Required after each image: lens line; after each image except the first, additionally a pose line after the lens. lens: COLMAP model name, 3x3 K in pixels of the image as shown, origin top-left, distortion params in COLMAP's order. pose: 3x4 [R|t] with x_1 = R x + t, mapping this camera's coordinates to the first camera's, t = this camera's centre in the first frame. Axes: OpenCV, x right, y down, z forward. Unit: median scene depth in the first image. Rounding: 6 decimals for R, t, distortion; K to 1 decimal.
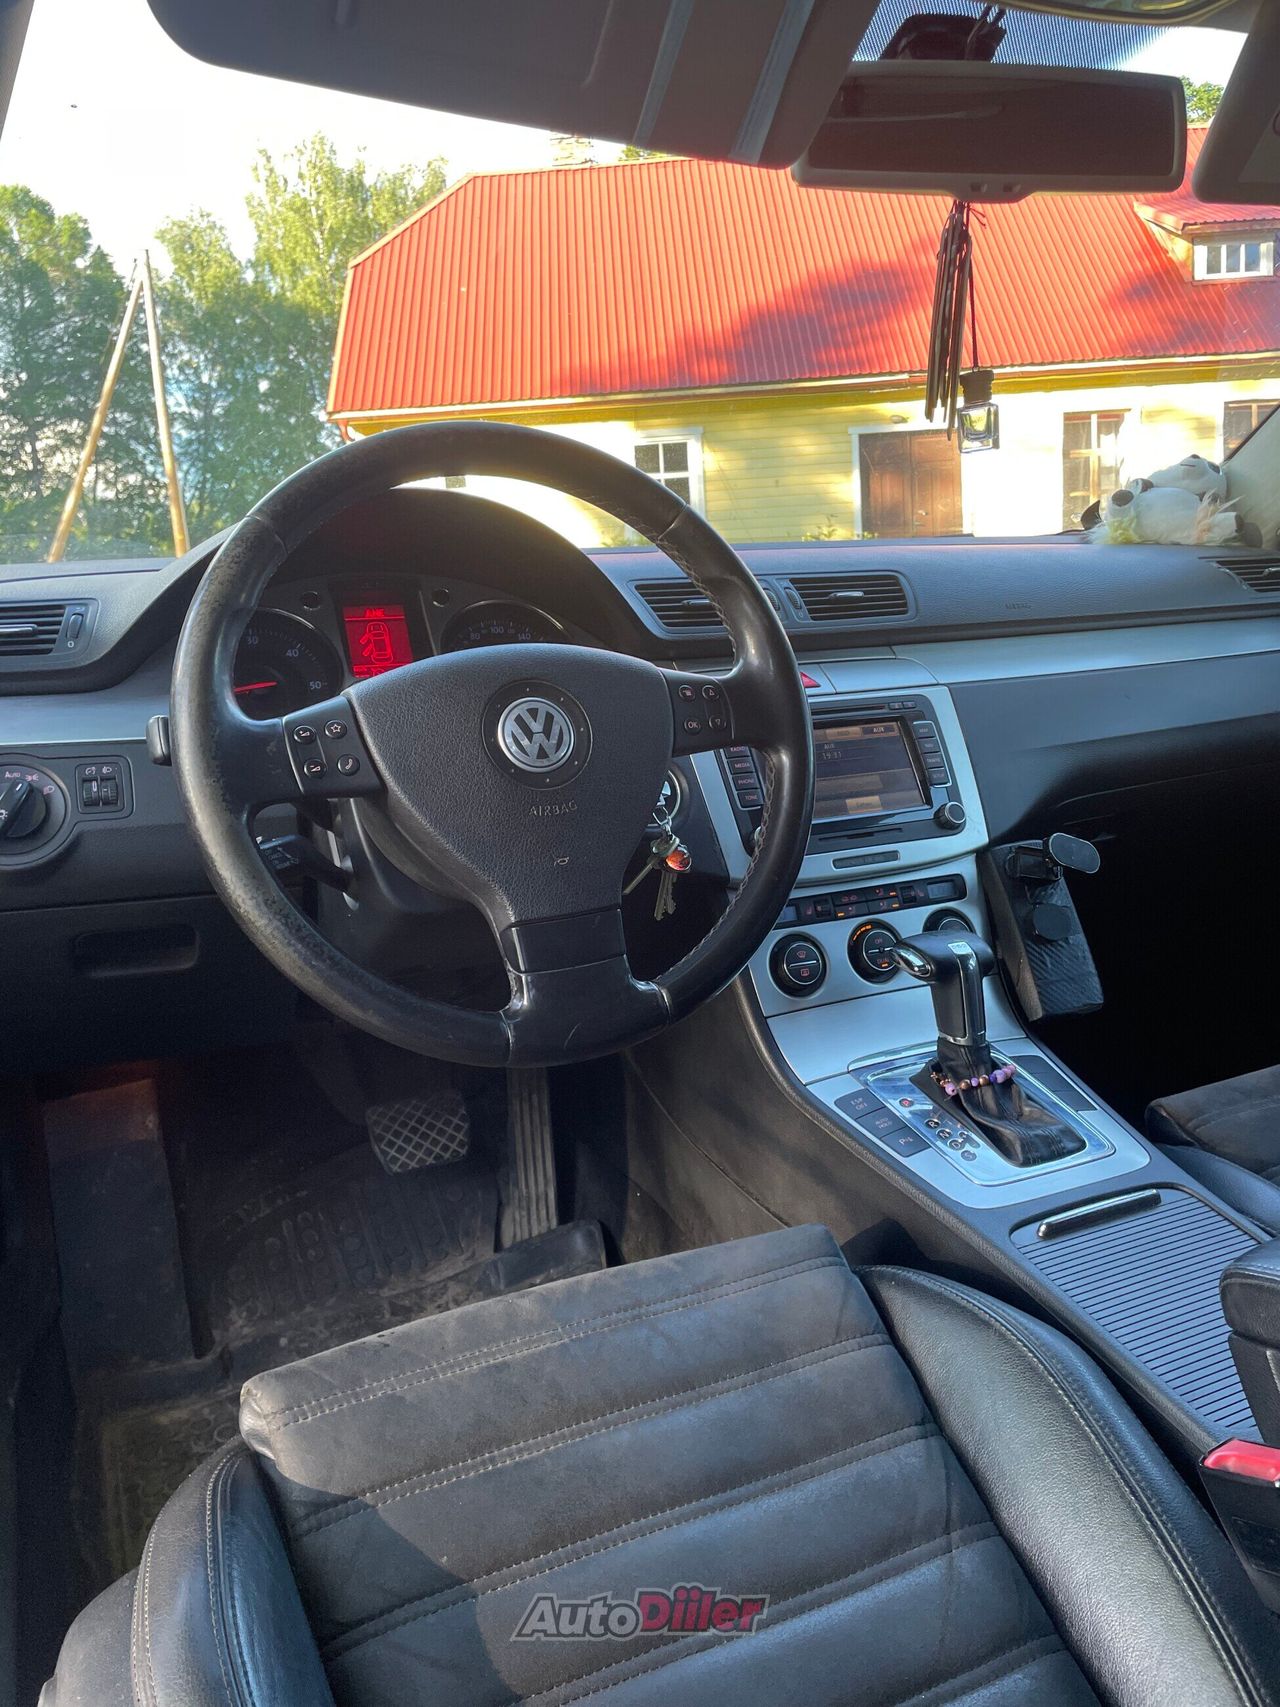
lens RADIAL K [[1311.1, 0, 637.4], [0, 1311.1, 882.7], [0, 0, 1]] dist [0.099665, -0.114368]
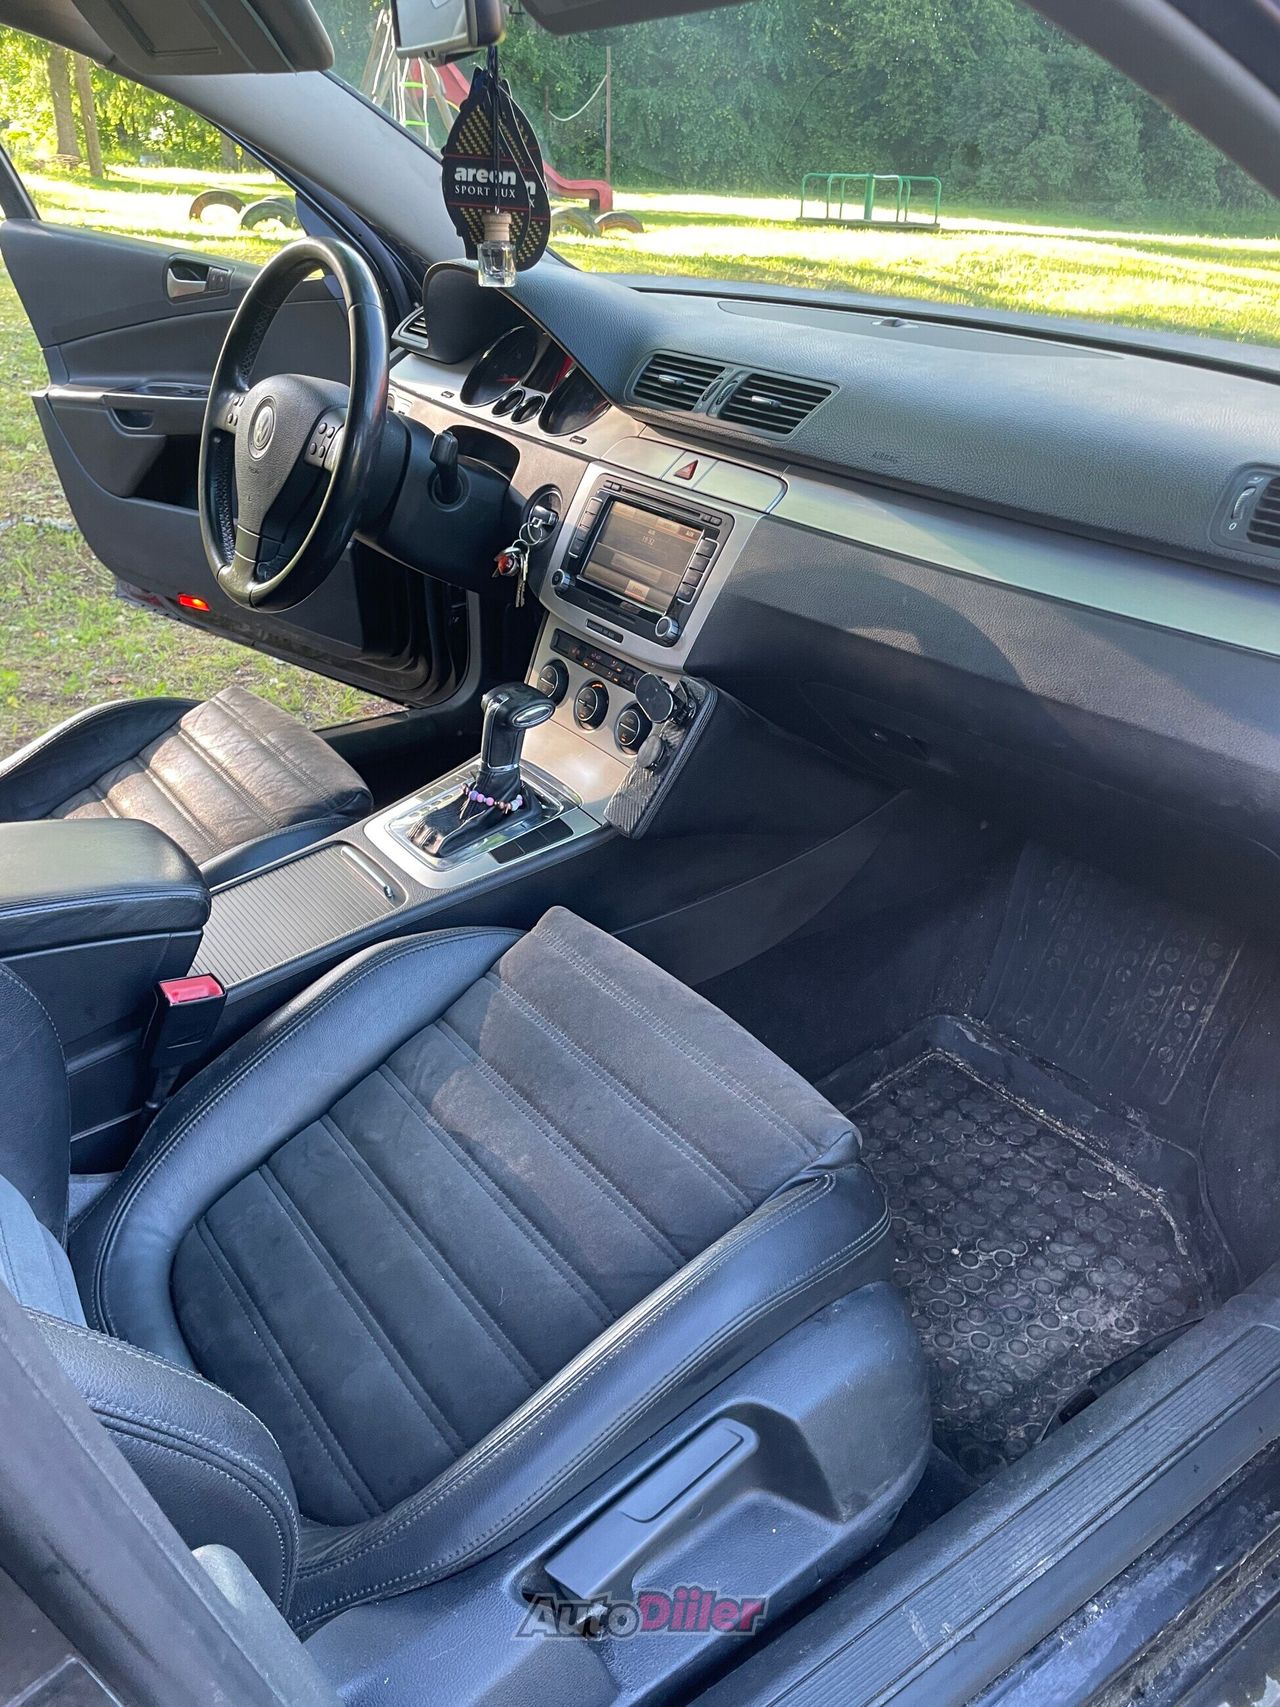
lens RADIAL K [[1311.1, 0, 637.4], [0, 1311.1, 882.7], [0, 0, 1]] dist [0.099665, -0.114368]
pose [[0.168928, 0.502969, -0.847635, 1.311503], [-0.247741, 0.854053, 0.457404, -0.377329], [0.953985, 0.132726, 0.268879, 0.739800]]
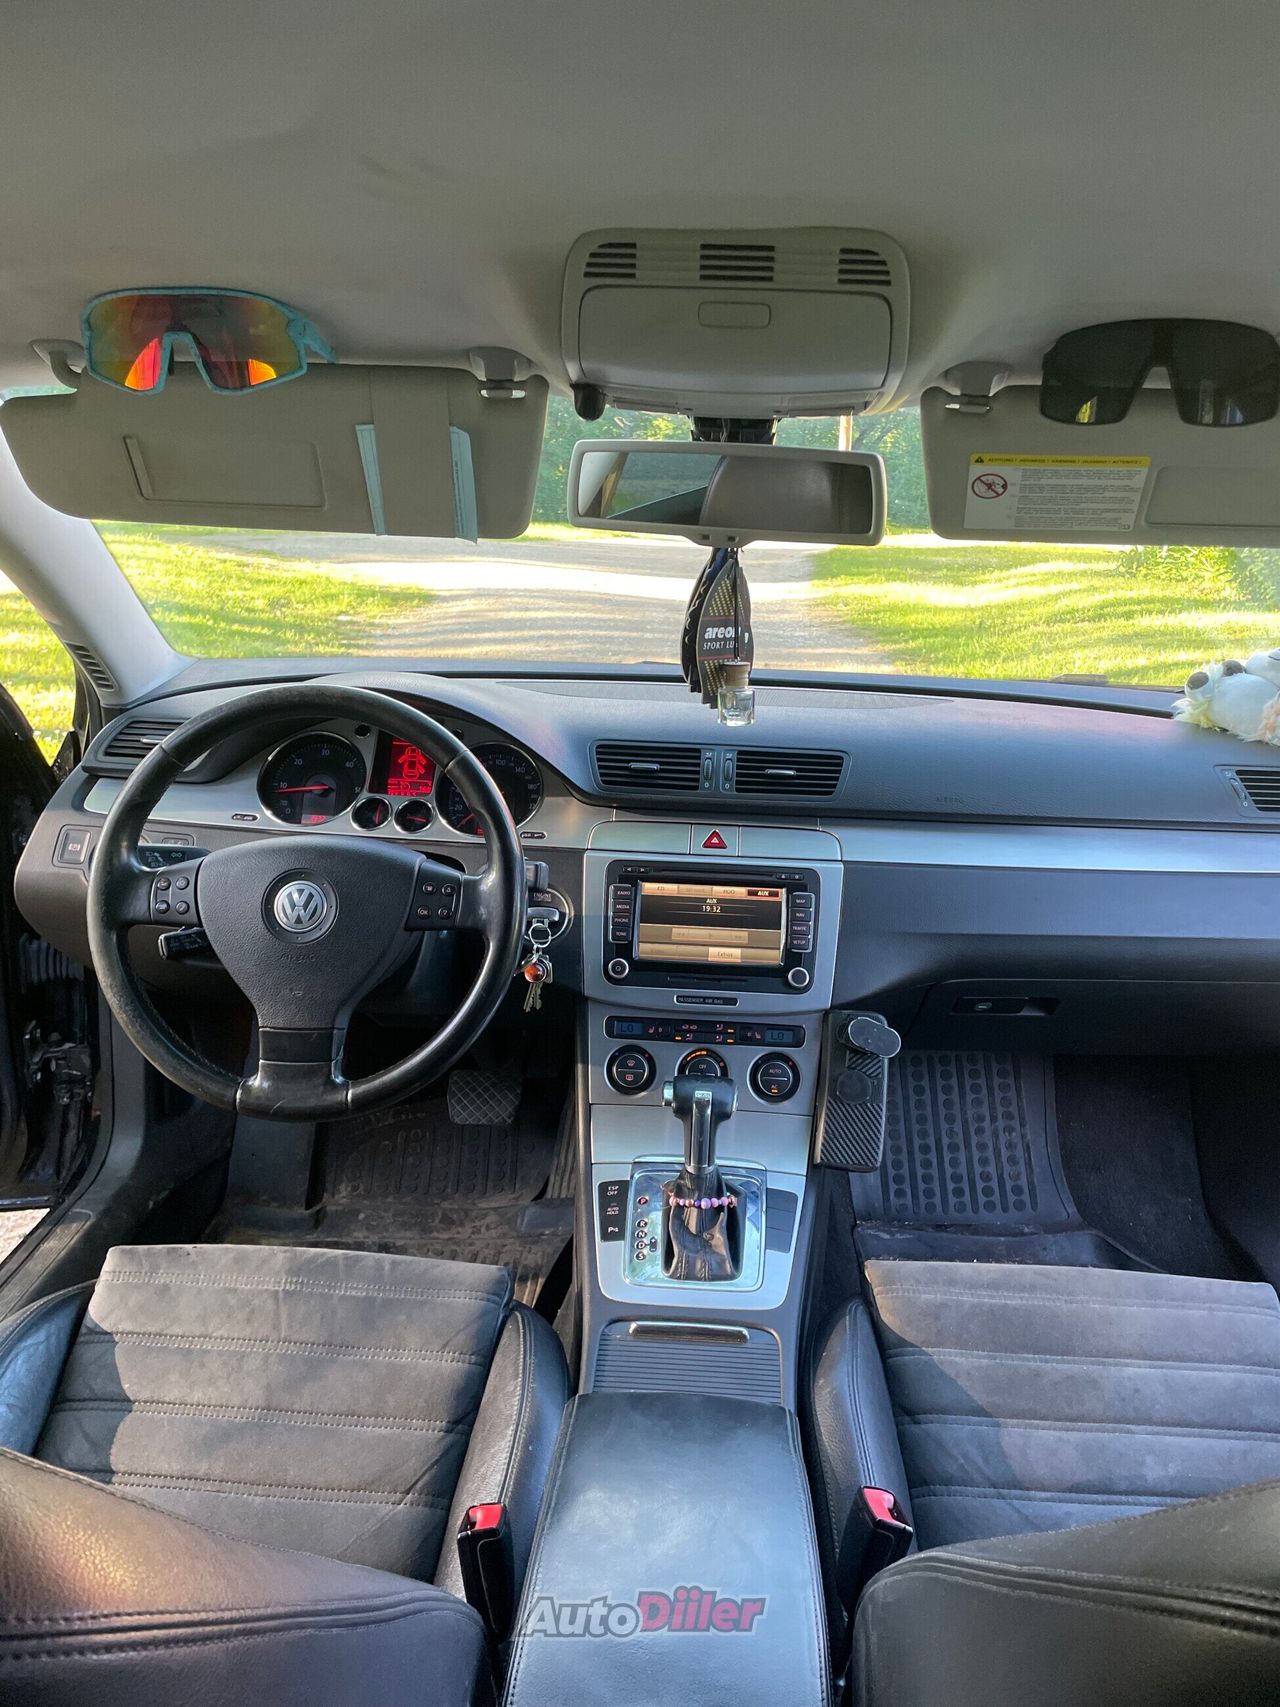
lens RADIAL K [[1311.1, 0, 637.4], [0, 1311.1, 882.7], [0, 0, 1]] dist [0.099665, -0.114368]
pose [[0.879628, 0.204698, -0.429363, 0.625729], [-0.165993, 0.978018, 0.126202, -0.271383], [0.445759, -0.039740, 0.894271, -0.128734]]
